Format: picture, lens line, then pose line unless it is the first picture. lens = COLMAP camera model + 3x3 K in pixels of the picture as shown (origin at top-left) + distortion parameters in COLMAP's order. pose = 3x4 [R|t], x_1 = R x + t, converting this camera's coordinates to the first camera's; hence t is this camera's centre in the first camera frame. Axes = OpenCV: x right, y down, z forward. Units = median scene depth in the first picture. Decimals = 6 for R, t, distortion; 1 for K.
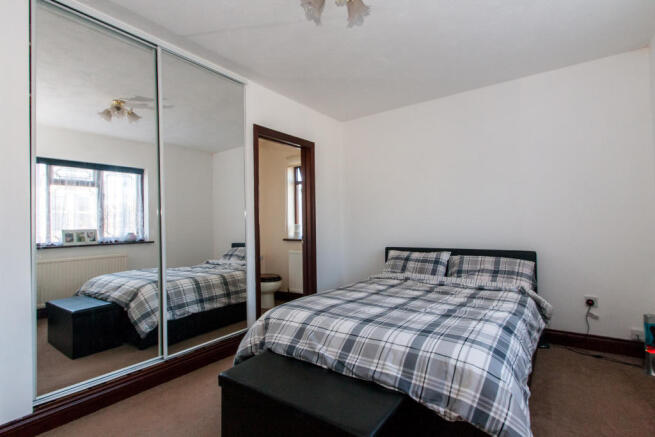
lens RADIAL K [[312.8, 0, 327.1], [0, 312.8, 229.7], [0, 0, 1]] dist [0.000293, -0.000003]
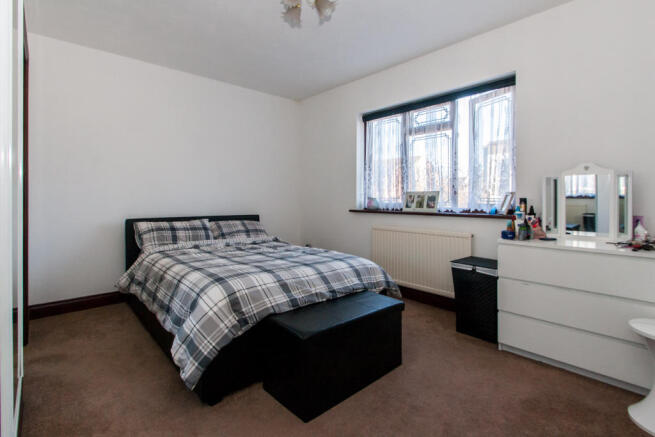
lens RADIAL K [[321.5, 0, 327.1], [0, 321.5, 202.6], [0, 0, 1]] dist [0.000455, -0.000014]
pose [[0.200127, 0.004789, 0.979758, -0.711814], [-0.002910, 0.999987, -0.004294, 0.017986], [-0.979766, -0.001992, 0.200138, 0.382096]]
